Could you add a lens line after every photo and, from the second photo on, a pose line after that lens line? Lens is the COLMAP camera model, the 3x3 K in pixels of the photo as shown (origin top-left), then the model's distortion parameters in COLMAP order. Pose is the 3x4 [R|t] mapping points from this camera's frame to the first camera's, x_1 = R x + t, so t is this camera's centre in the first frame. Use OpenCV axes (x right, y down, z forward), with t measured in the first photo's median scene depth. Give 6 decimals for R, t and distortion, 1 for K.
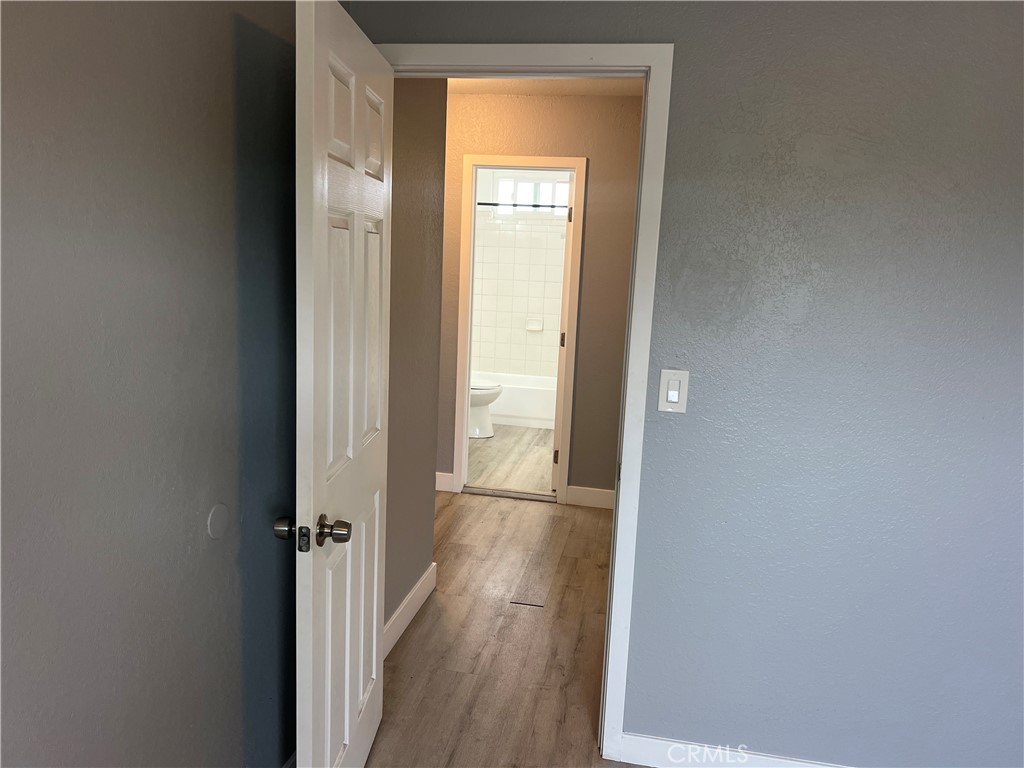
lens RADIAL K [[769.8, 0, 512.8], [0, 769.8, 386.1], [0, 0, 1]] dist [0.010594, -0.021386]
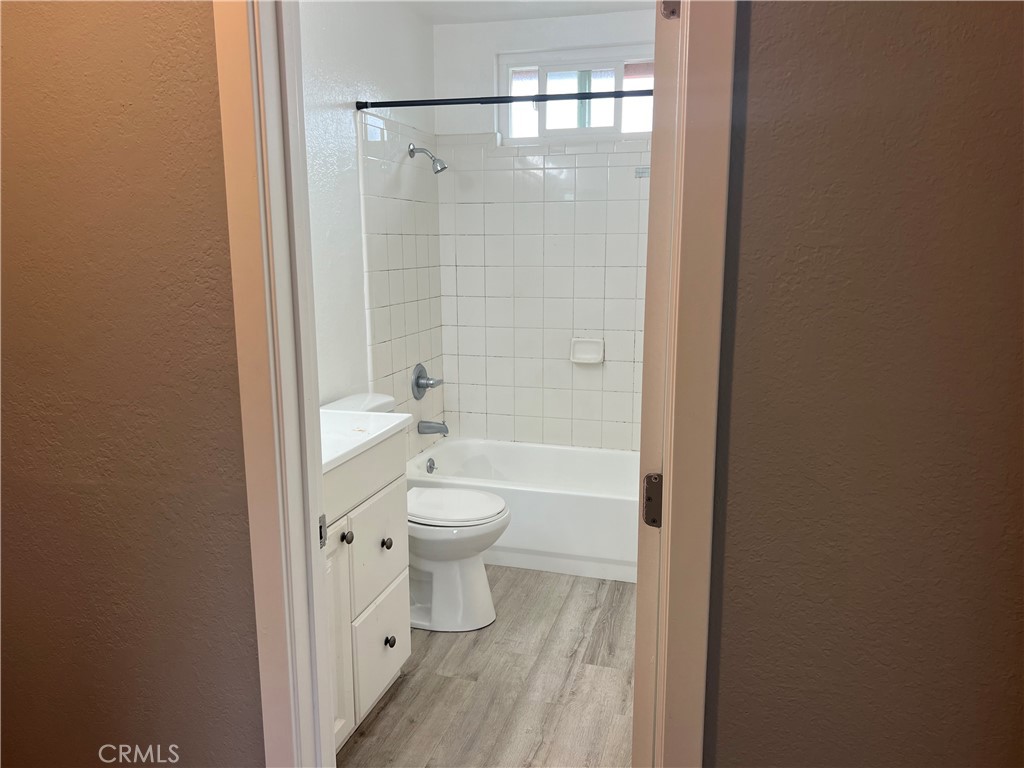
lens RADIAL K [[769.8, 0, 511.7], [0, 769.8, 384.6], [0, 0, 1]] dist [0.010594, -0.021386]
pose [[0.994302, -0.028663, -0.102674, 0.036729], [0.030682, 0.999365, 0.018138, -0.084317], [0.102089, -0.021185, 0.994550, 0.599136]]
